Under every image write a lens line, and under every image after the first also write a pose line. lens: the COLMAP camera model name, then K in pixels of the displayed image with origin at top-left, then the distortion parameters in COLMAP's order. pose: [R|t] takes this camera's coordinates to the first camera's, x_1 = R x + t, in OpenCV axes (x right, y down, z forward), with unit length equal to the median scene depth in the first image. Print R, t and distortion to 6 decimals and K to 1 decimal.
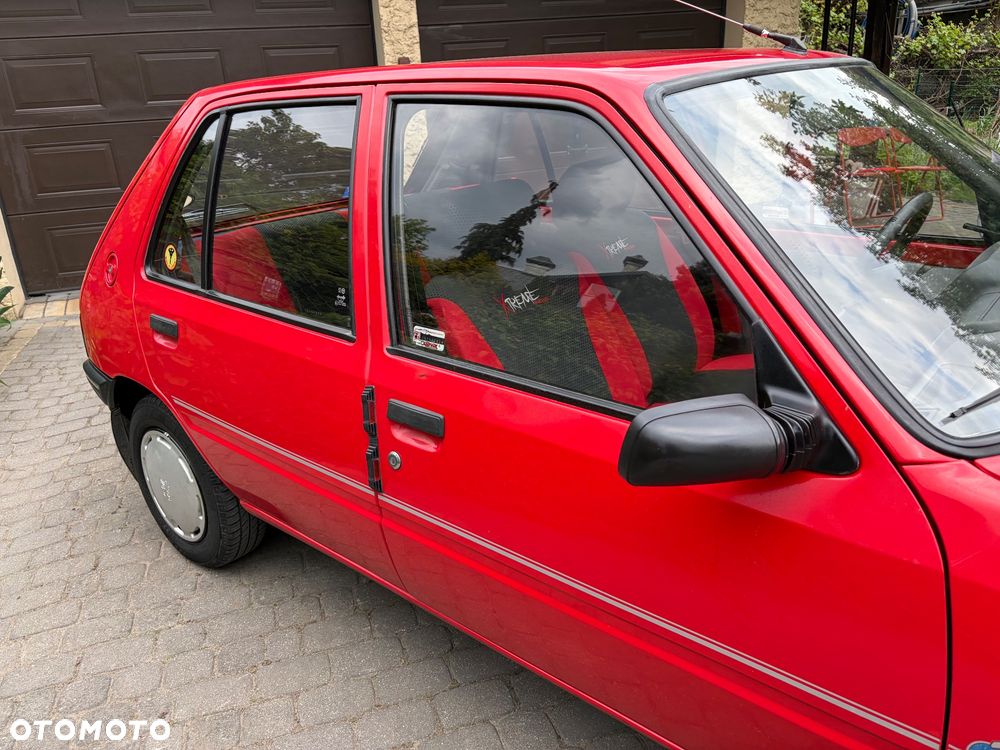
lens RADIAL K [[764.7, 0, 500.0], [0, 764.7, 375.0], [0, 0, 1]] dist [0.064823, -0.073537]
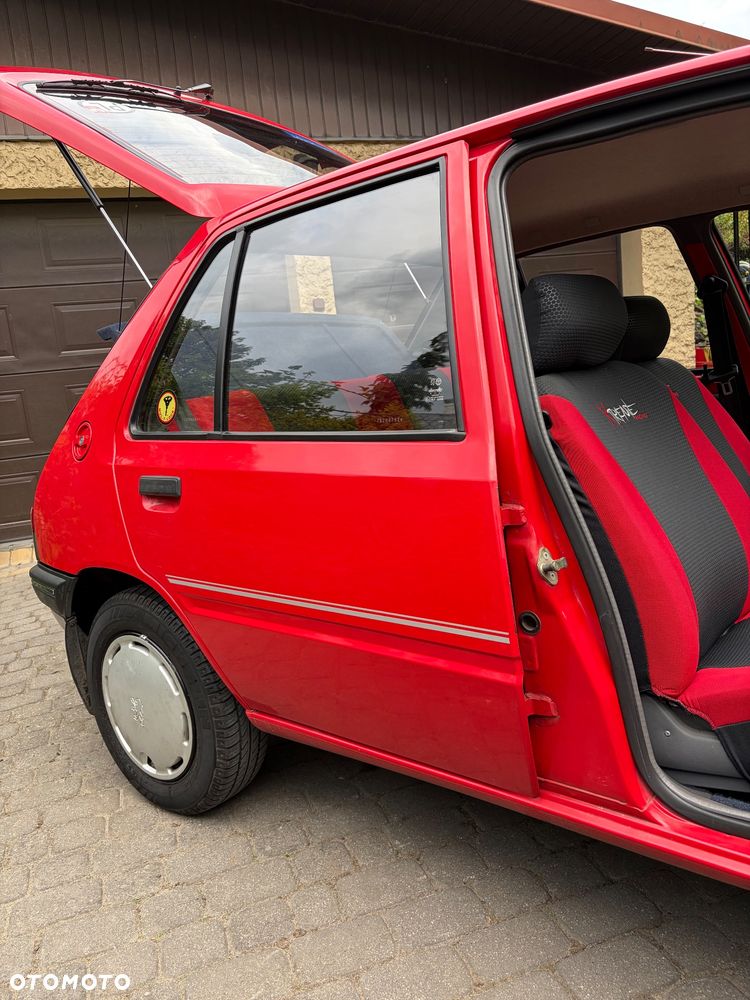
lens RADIAL K [[758.0, 0, 375.0], [0, 758.0, 500.0], [0, 0, 1]] dist [0.059864, -0.061304]
pose [[0.998520, -0.050543, 0.020061, -0.201026], [0.053531, 0.978499, -0.199182, 0.109346], [-0.009563, 0.199961, 0.979757, 0.190182]]
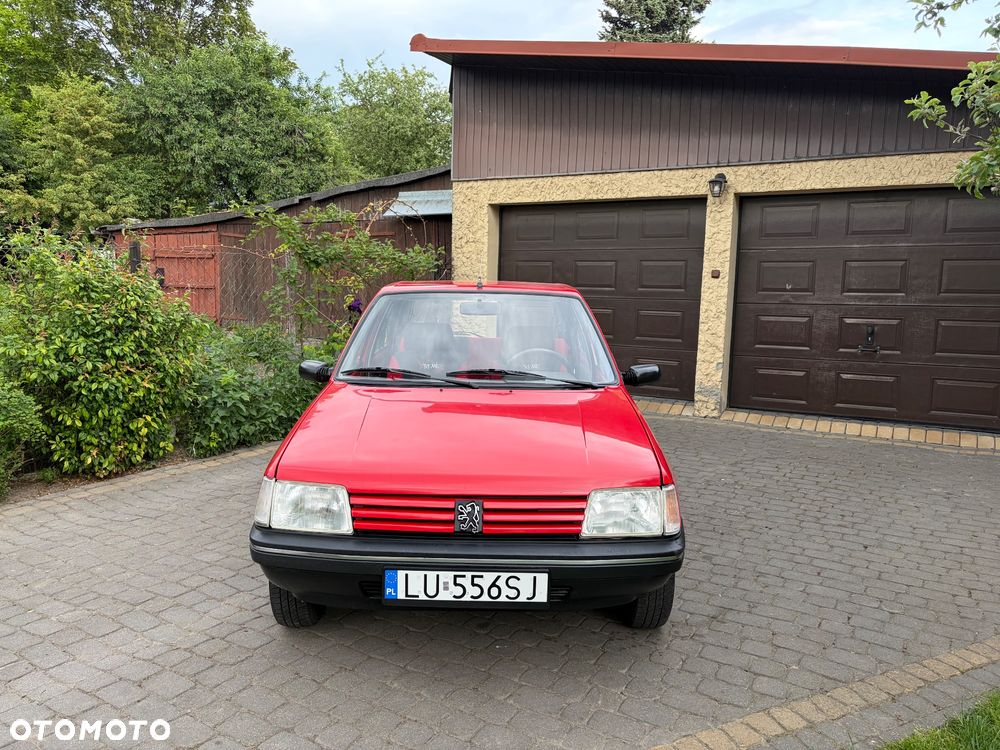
lens RADIAL K [[764.7, 0, 500.0], [0, 764.7, 375.0], [0, 0, 1]] dist [0.064823, -0.073537]
pose [[0.647599, 0.159184, -0.745169, 1.709085], [-0.324358, 0.942498, -0.080550, 0.057840], [0.689498, 0.293866, 0.661993, -0.433018]]
